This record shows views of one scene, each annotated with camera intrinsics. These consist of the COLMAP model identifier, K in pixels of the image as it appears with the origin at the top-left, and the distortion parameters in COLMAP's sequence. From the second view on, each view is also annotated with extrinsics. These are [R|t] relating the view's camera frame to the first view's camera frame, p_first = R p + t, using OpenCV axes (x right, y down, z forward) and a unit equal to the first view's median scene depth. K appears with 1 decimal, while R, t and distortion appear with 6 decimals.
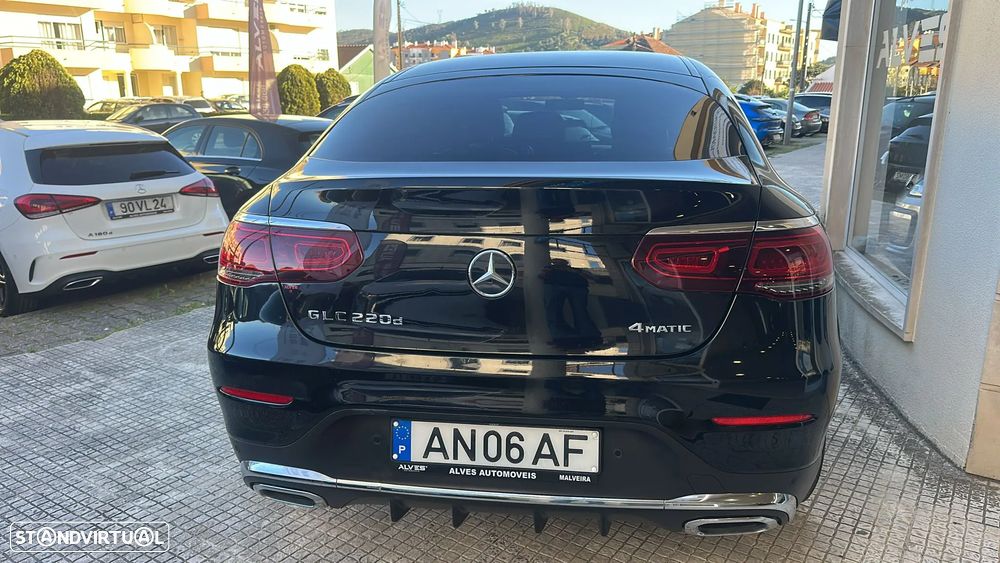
lens RADIAL K [[728.4, 0, 499.3], [0, 728.4, 285.0], [0, 0, 1]] dist [0.089541, -0.097562]
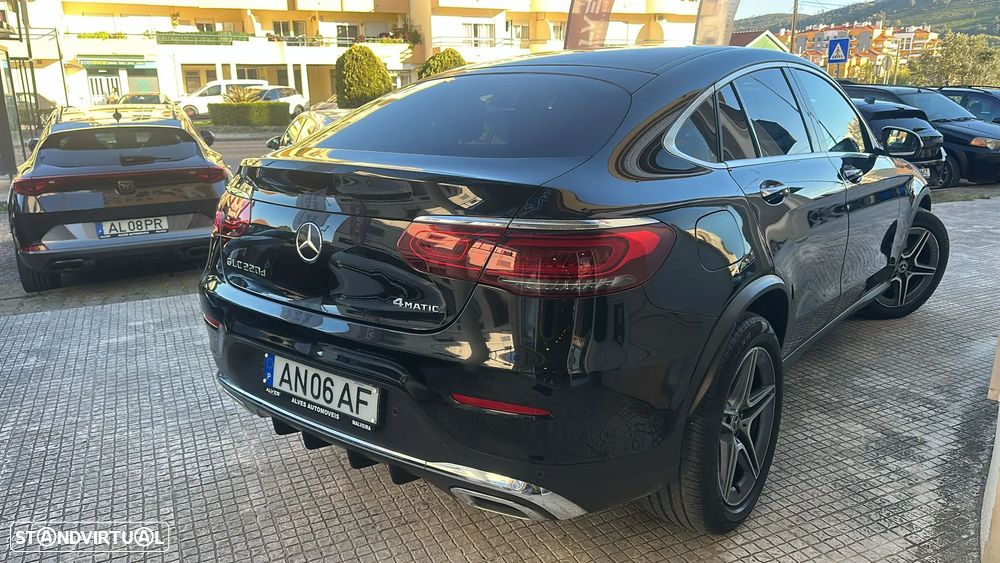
lens RADIAL K [[728.4, 0, 499.3], [0, 728.4, 285.0], [0, 0, 1]] dist [0.089541, -0.097562]
pose [[0.876815, 0.127022, -0.463747, 0.790114], [-0.120485, 0.991747, 0.043839, -0.033829], [0.465488, 0.017436, 0.884883, 0.068176]]
